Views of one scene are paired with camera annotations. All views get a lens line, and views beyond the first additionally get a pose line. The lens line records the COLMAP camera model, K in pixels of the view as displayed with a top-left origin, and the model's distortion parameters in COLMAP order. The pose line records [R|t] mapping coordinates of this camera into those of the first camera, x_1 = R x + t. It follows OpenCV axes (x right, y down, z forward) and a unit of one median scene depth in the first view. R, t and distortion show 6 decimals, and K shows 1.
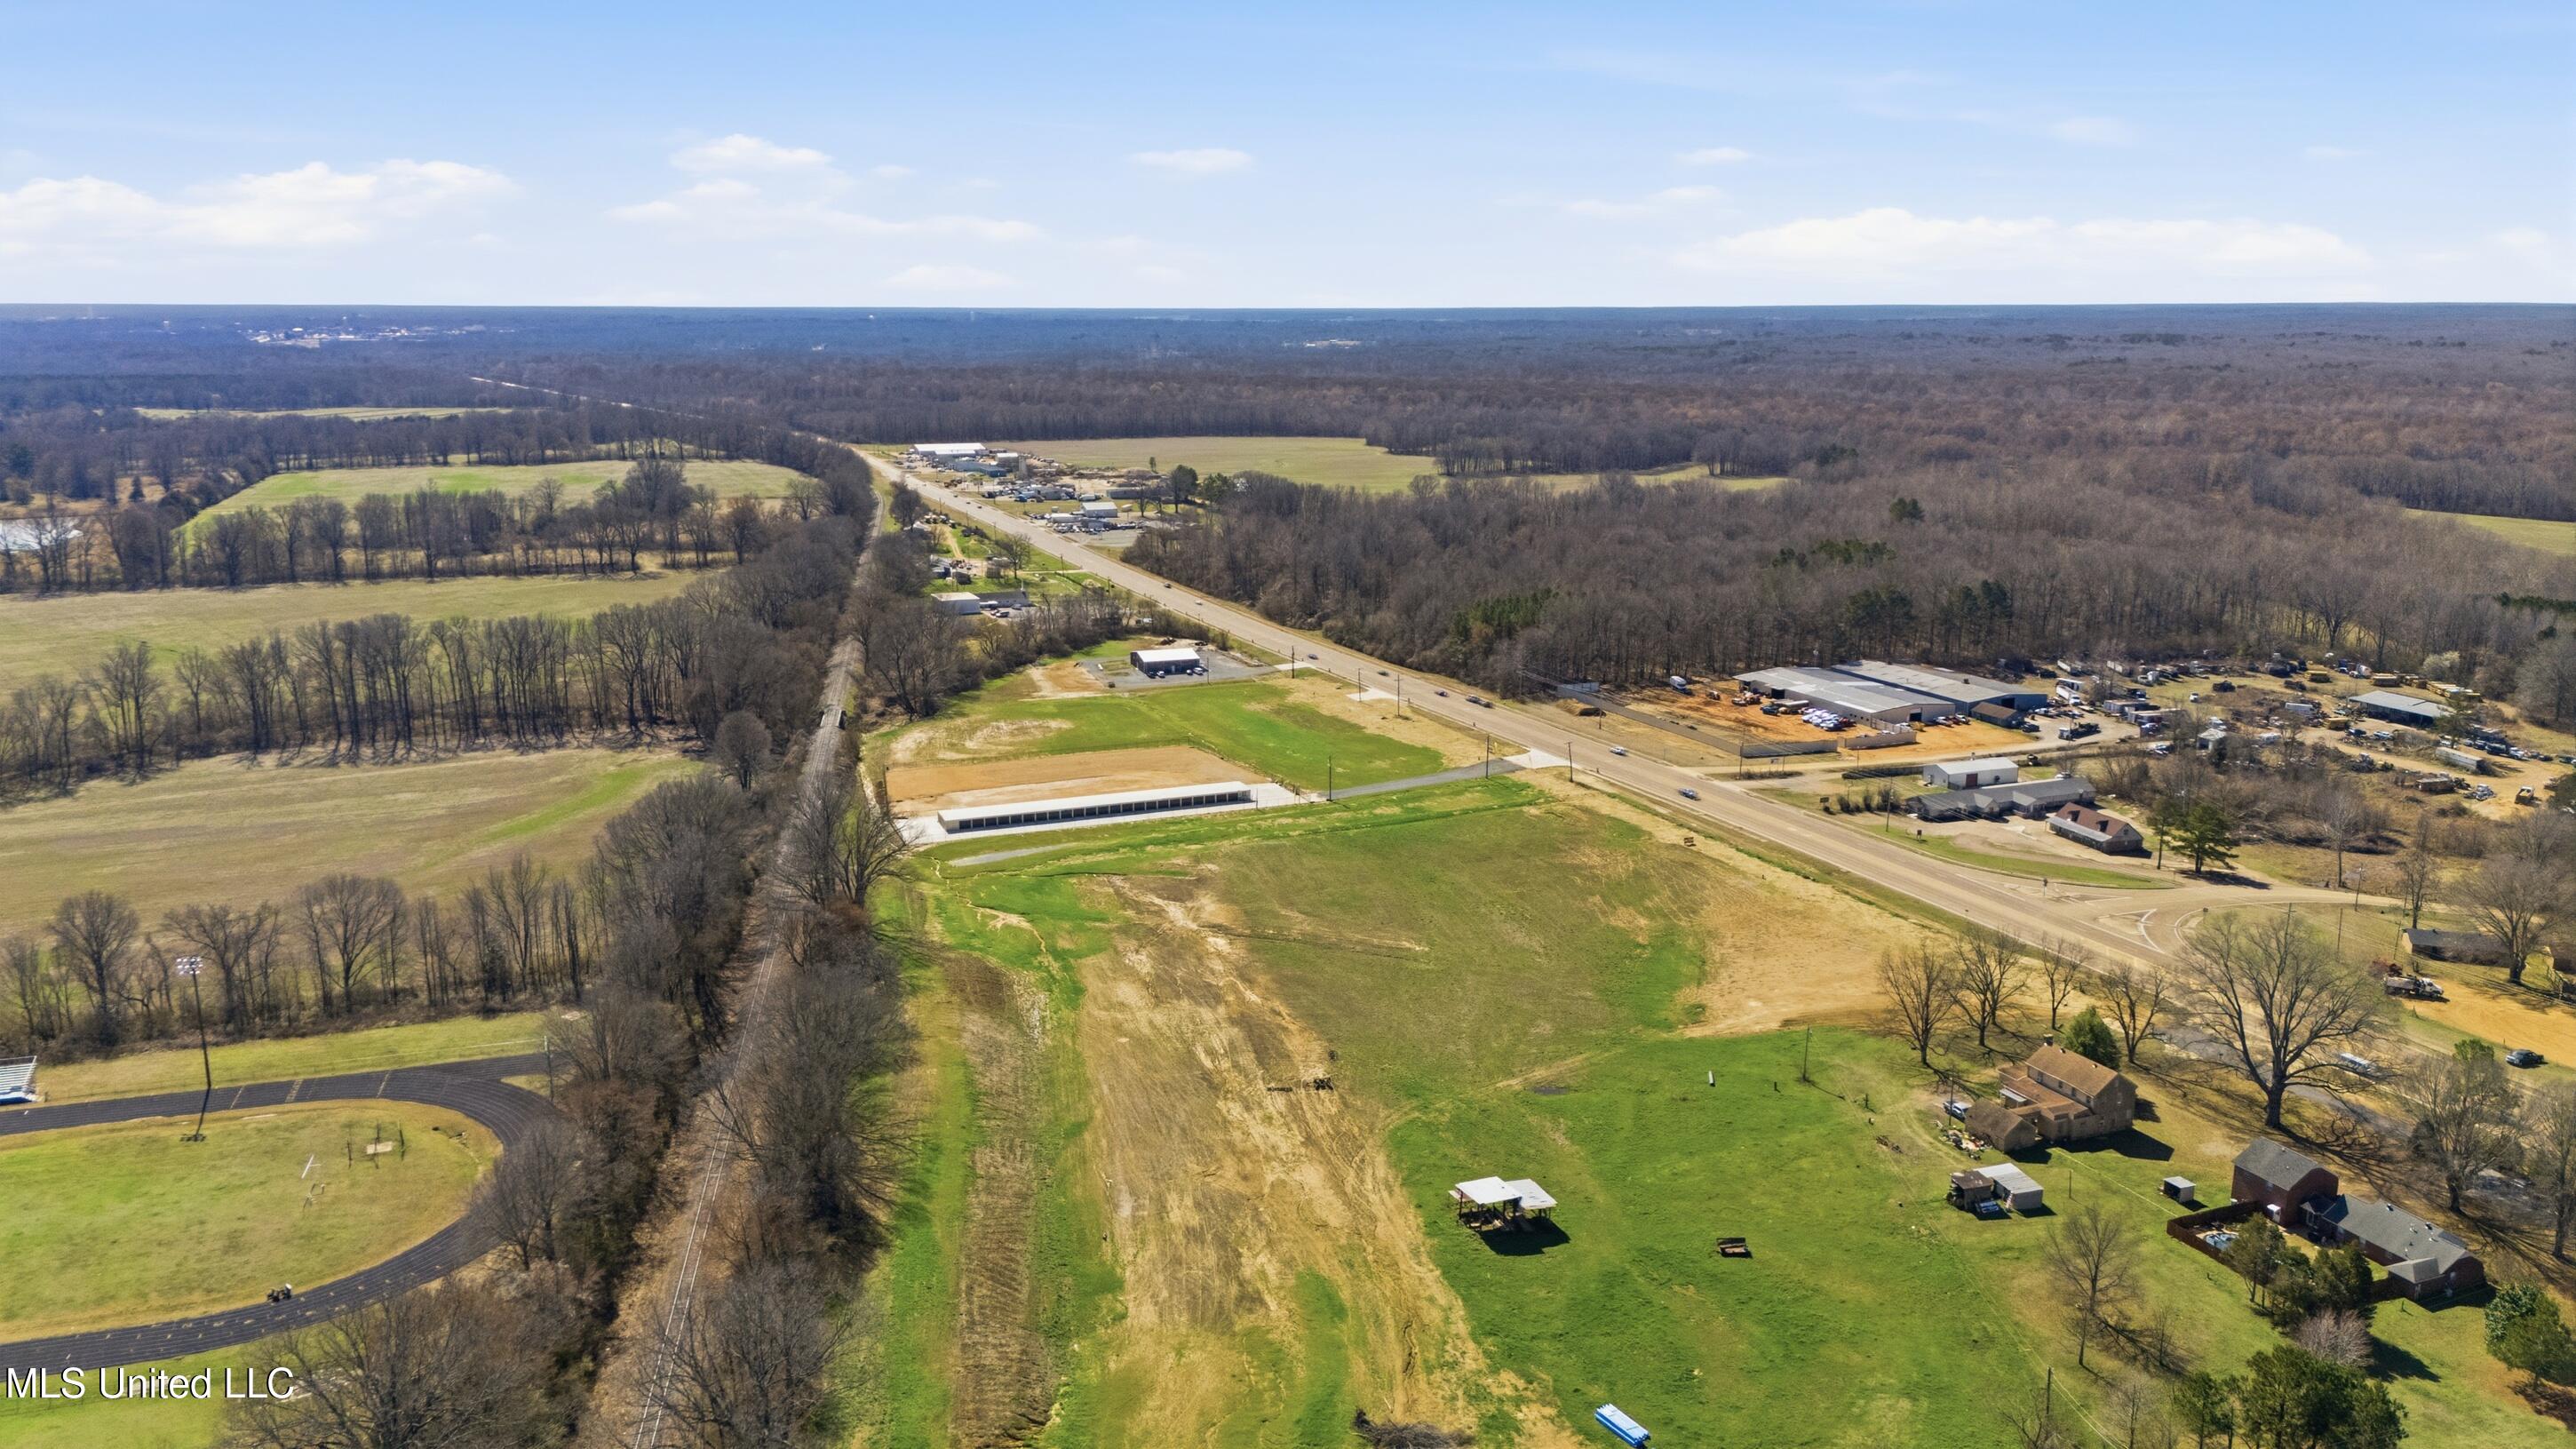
lens RADIAL K [[1884.2, 0, 1285.2], [0, 1884.2, 733.9], [0, 0, 1]] dist [0.082937, -0.083526]
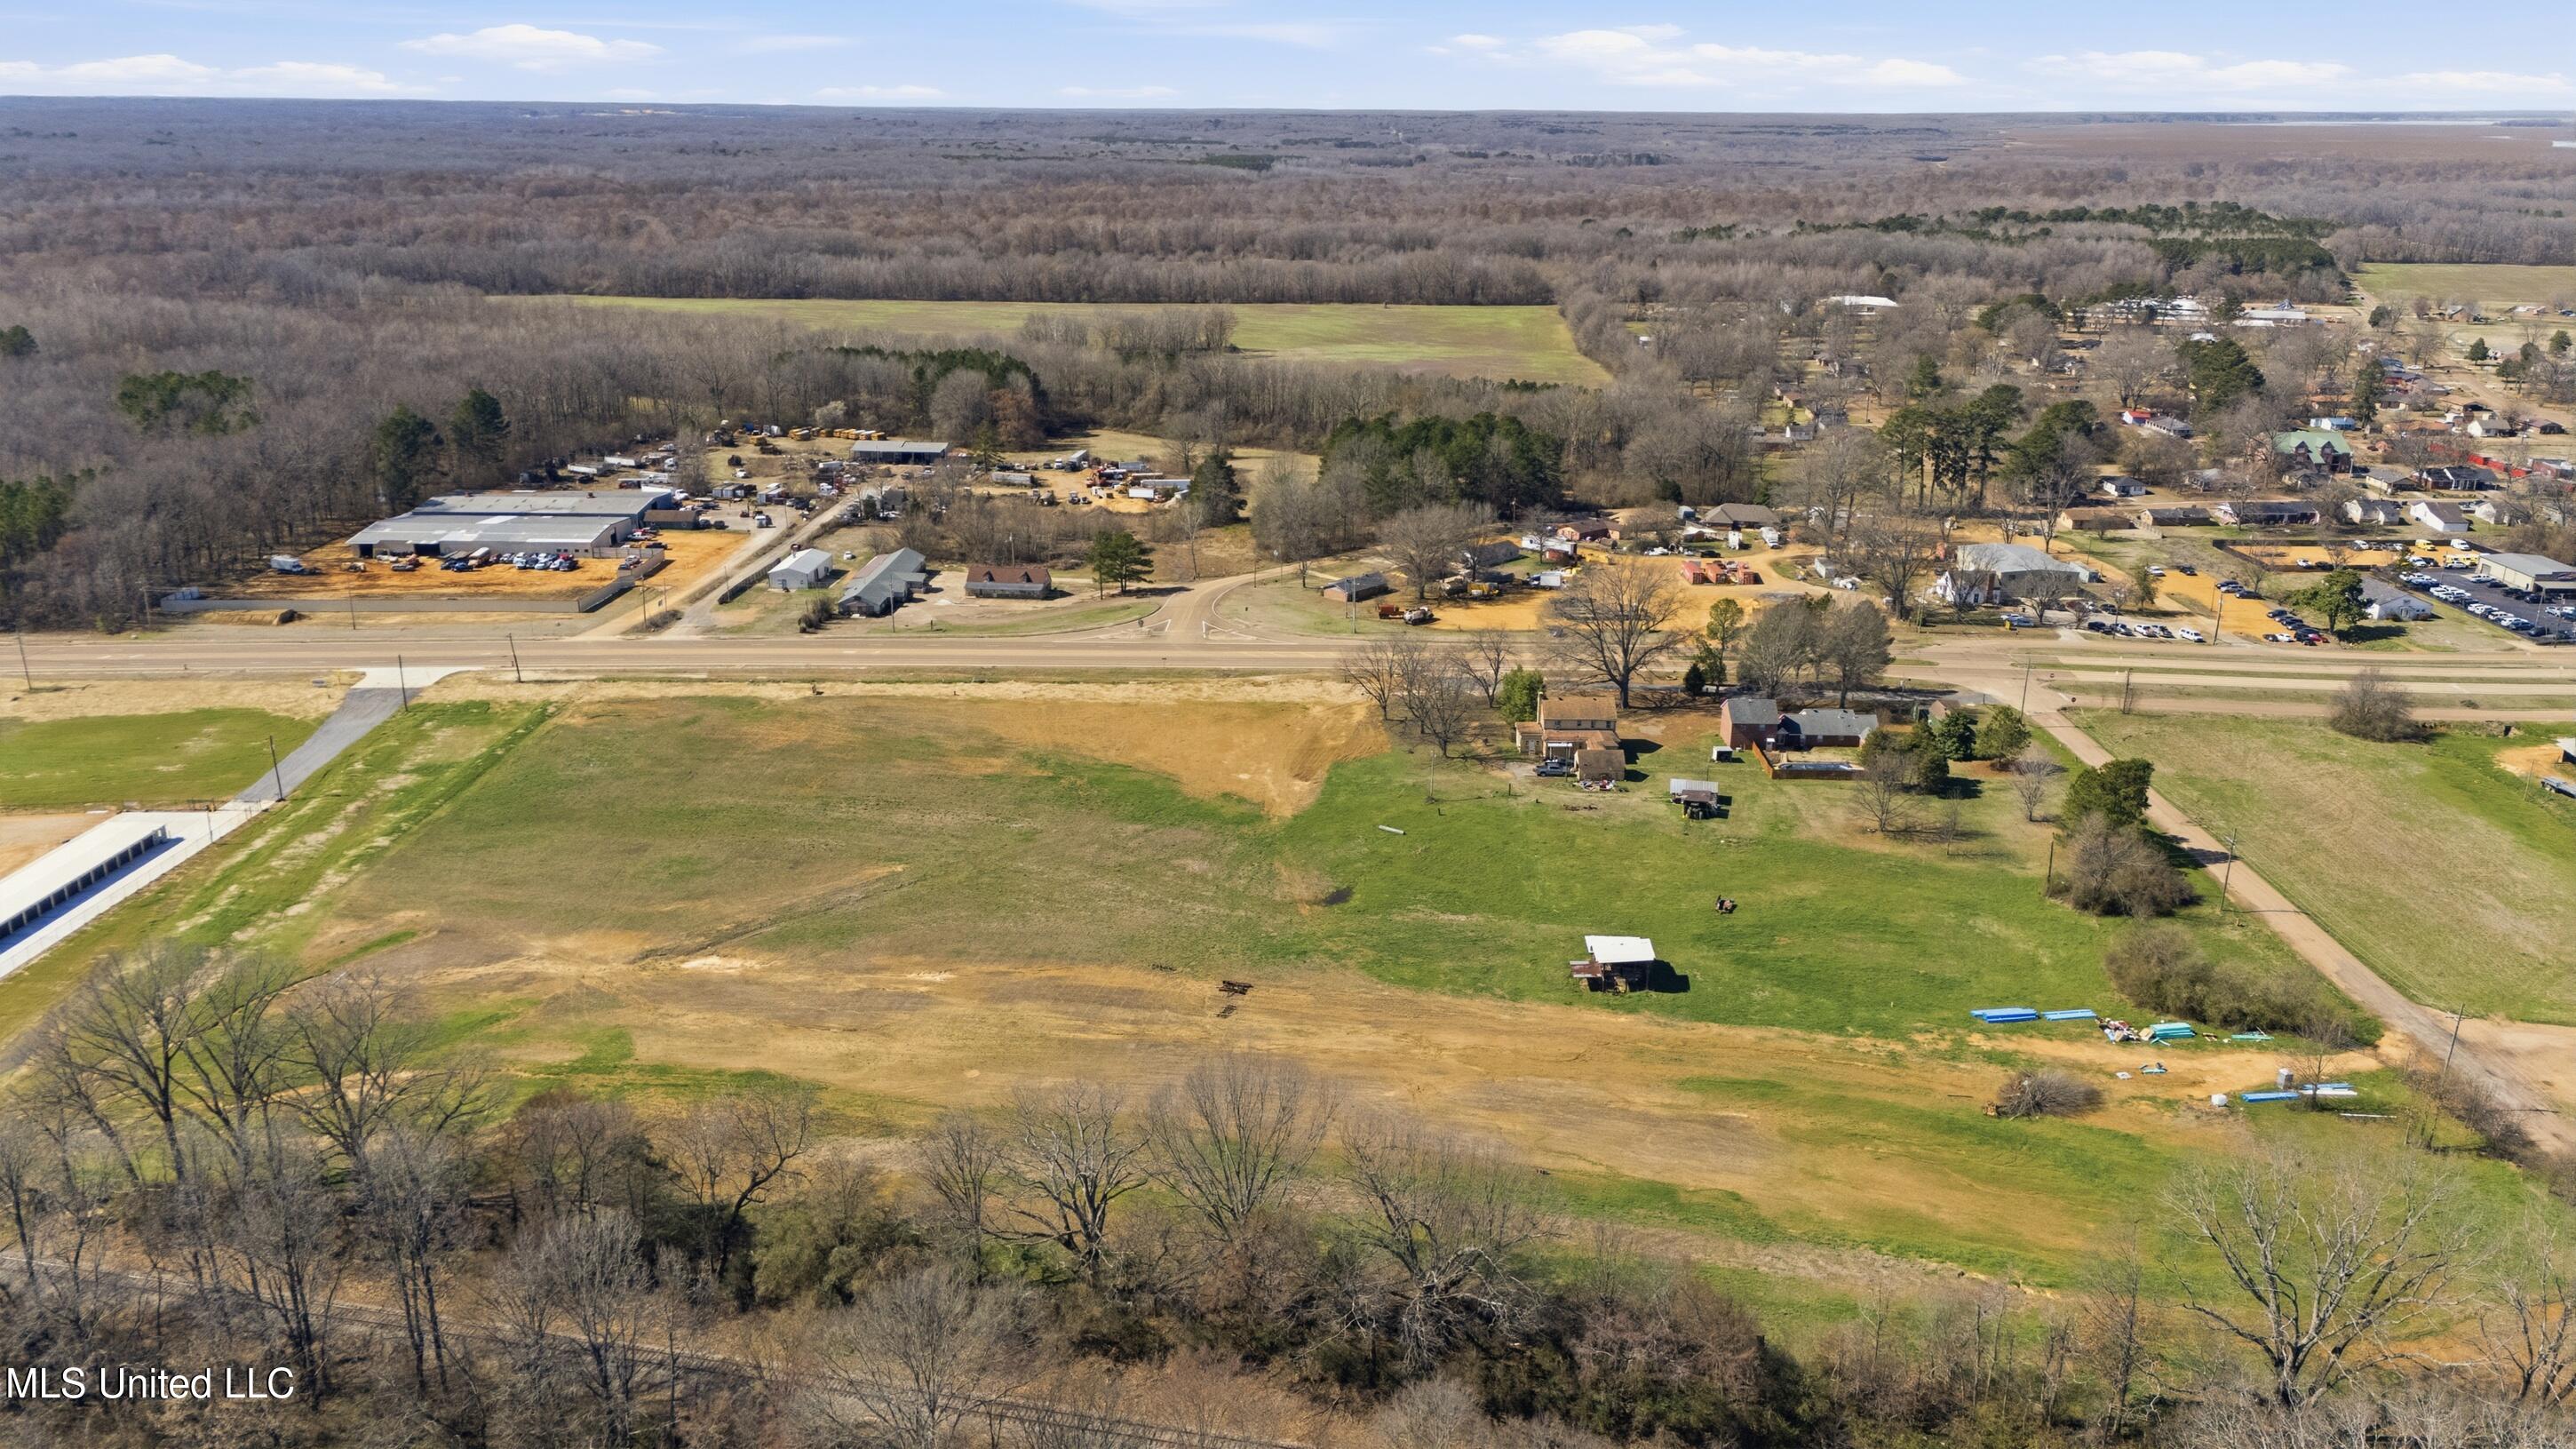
lens RADIAL K [[1884.2, 0, 1288.3], [0, 1884.2, 725.3], [0, 0, 1]] dist [0.082937, -0.083526]
pose [[0.399620, -0.282007, 0.872225, -0.500397], [0.198199, 0.955577, 0.218149, -0.081055], [-0.894998, 0.085697, 0.437762, 0.433761]]
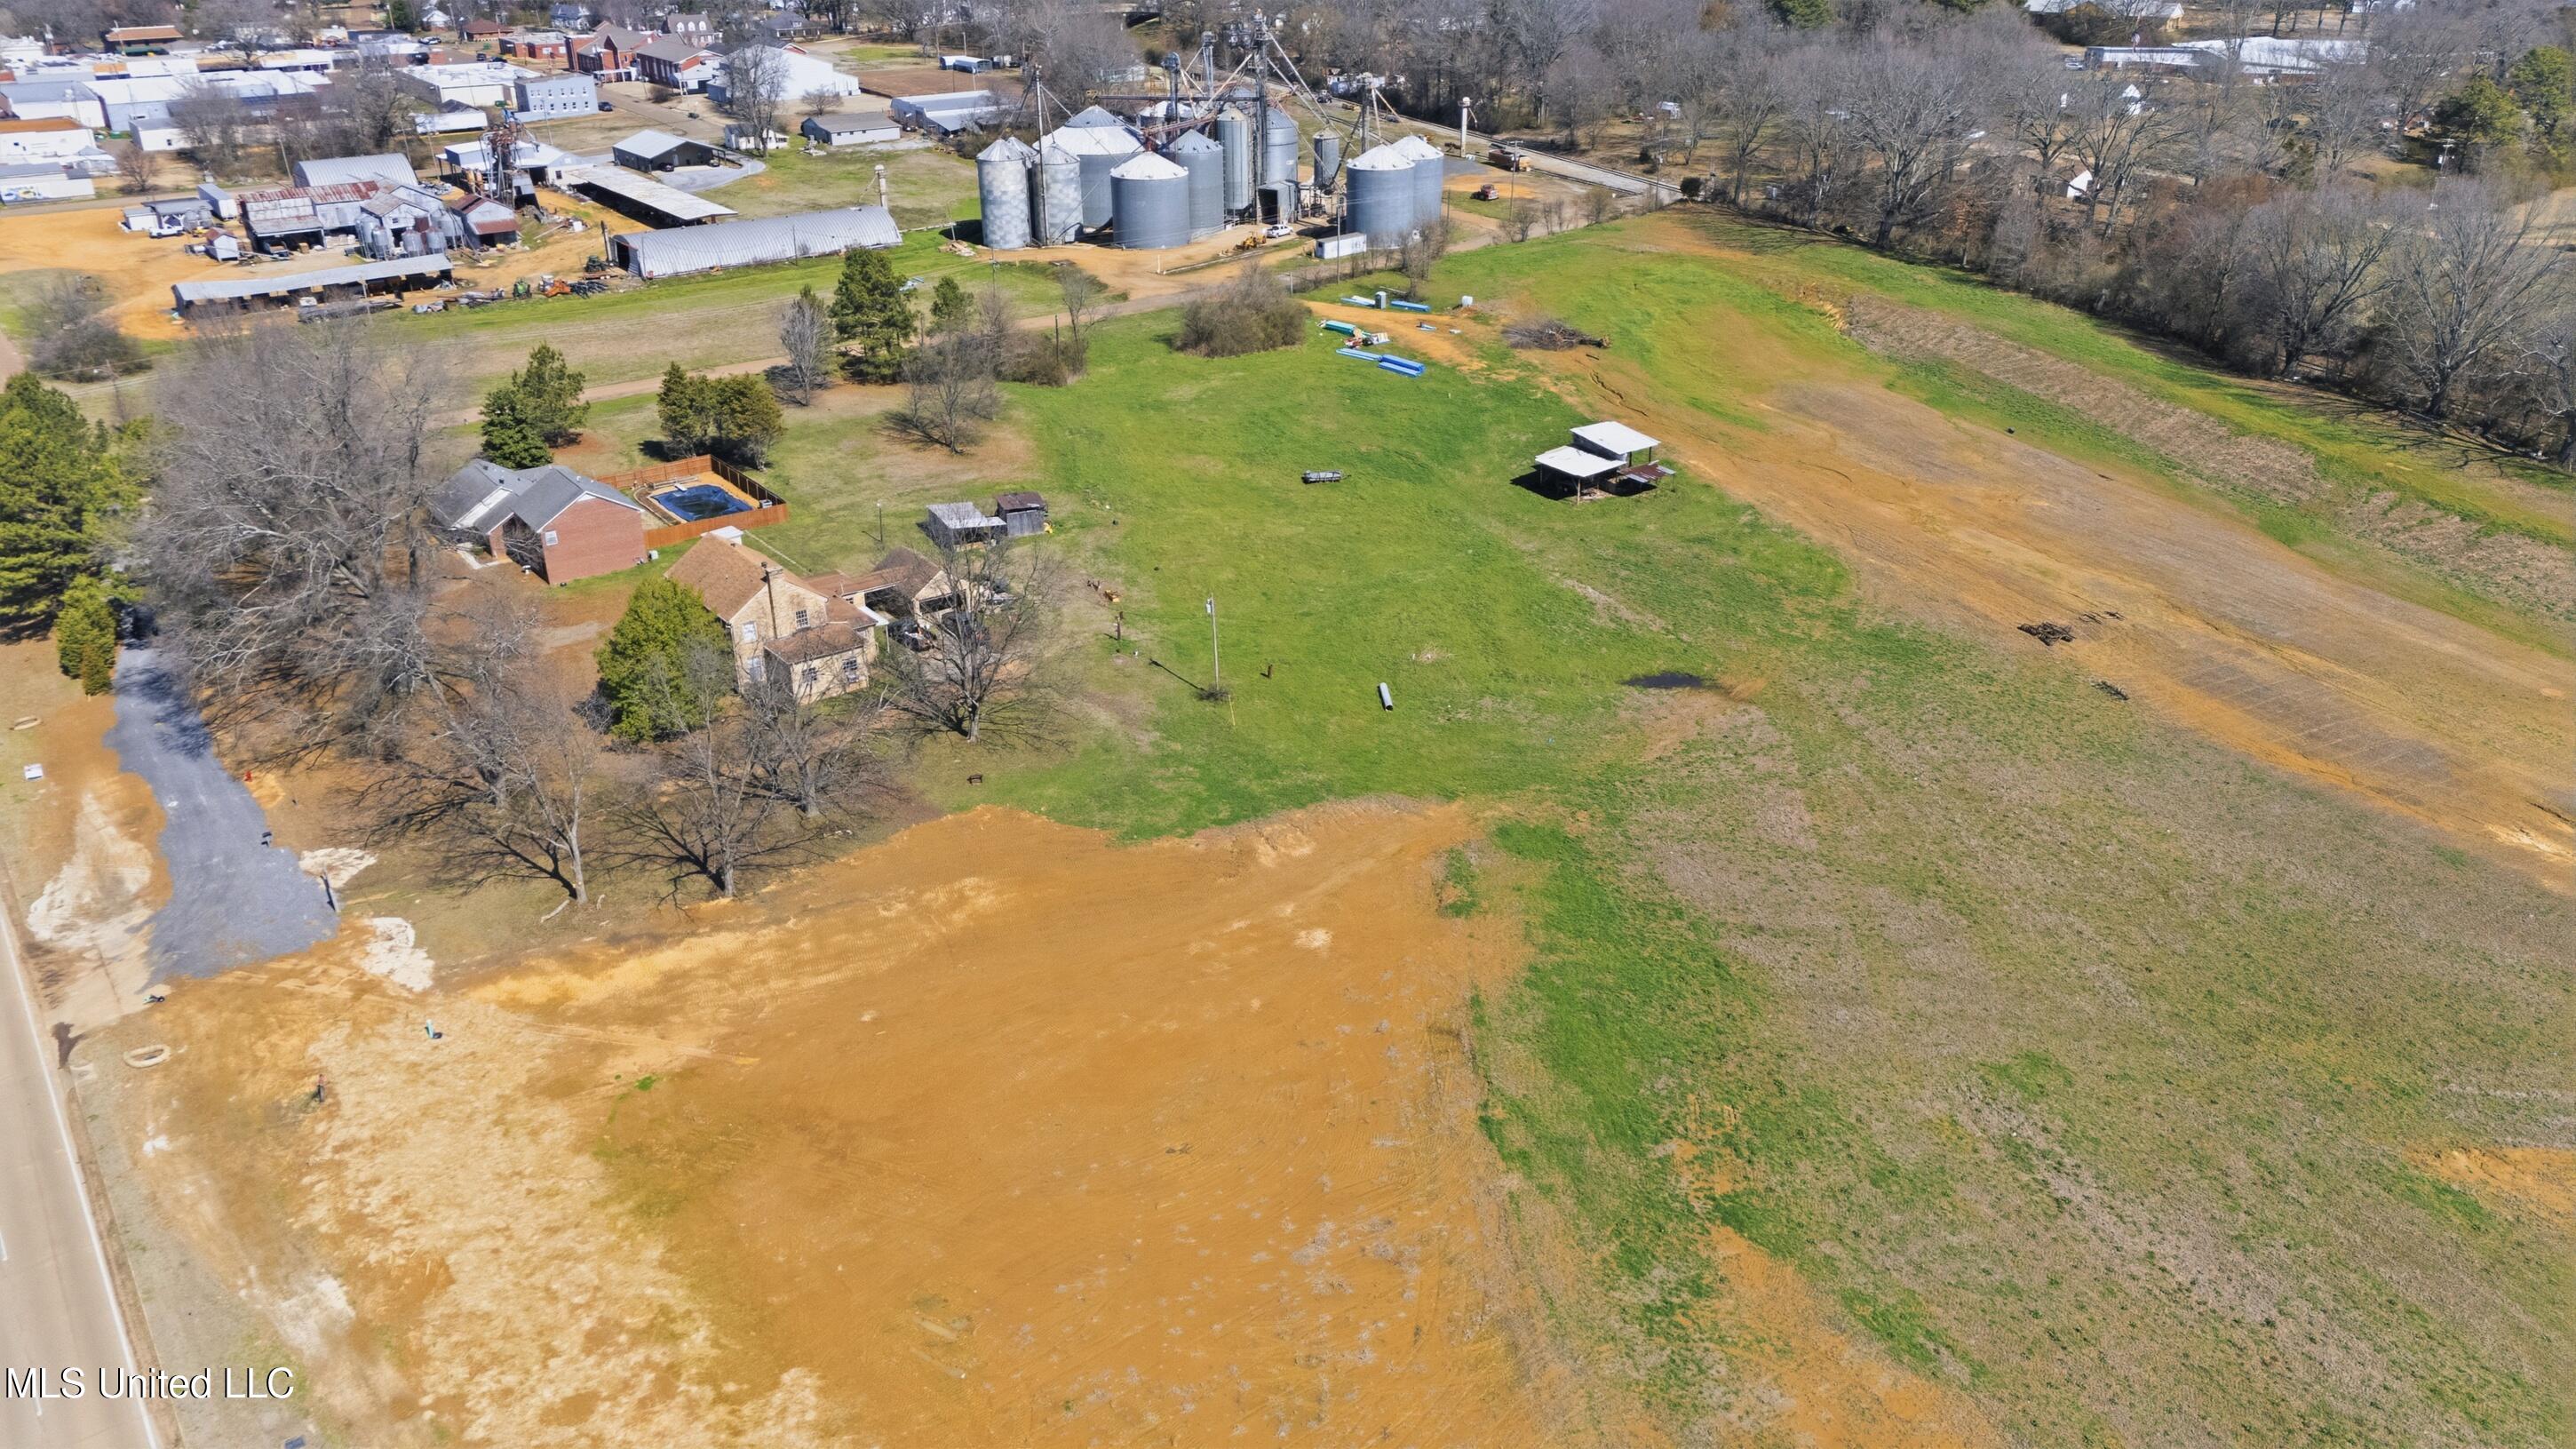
lens RADIAL K [[1884.2, 0, 1300.9], [0, 1884.2, 729.1], [0, 0, 1]] dist [0.082937, -0.083526]
pose [[-0.968828, 0.110876, -0.221539, 0.265959], [-0.051081, 0.785634, 0.616580, -0.094869], [0.242413, 0.608676, -0.755480, 1.016861]]
